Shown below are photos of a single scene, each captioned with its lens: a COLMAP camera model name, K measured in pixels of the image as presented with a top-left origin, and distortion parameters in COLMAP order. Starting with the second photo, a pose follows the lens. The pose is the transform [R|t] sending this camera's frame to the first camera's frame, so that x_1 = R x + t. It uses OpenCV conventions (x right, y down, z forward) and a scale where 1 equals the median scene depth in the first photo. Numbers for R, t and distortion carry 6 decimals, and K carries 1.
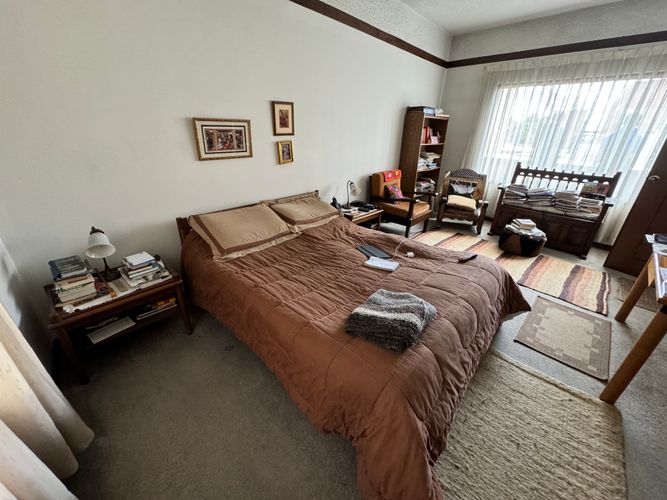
lens RADIAL K [[266.2, 0, 332.8], [0, 266.2, 248.6], [0, 0, 1]] dist [-0.002135, 0.000607]
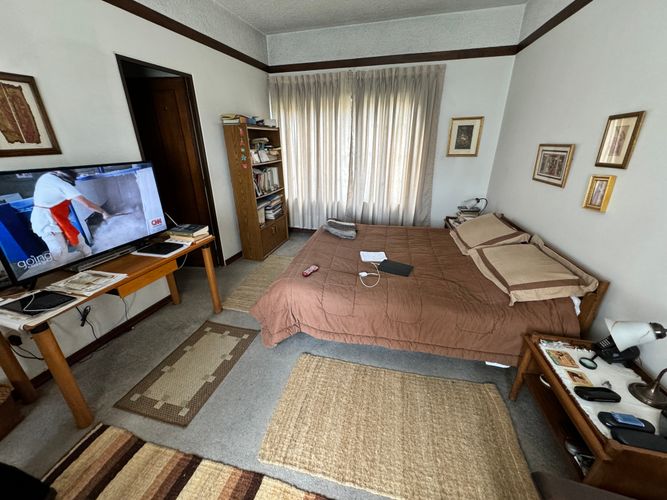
lens RADIAL K [[266.2, 0, 333.1], [0, 266.2, 248.2], [0, 0, 1]] dist [-0.002135, 0.000607]
pose [[-0.856577, 0.163760, -0.489345, 0.863251], [-0.240129, 0.712873, 0.658900, -0.676499], [0.456742, 0.681905, -0.571308, 1.477562]]
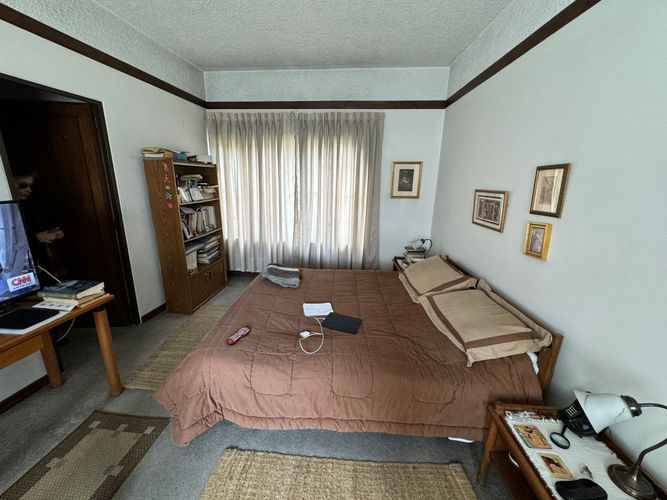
lens RADIAL K [[266.2, 0, 332.9], [0, 266.2, 248.7], [0, 0, 1]] dist [-0.002135, 0.000607]
pose [[-0.756974, 0.113201, -0.643565, 0.738302], [-0.320034, 0.794447, 0.516170, -0.654494], [0.569709, 0.596690, -0.565148, 1.389801]]
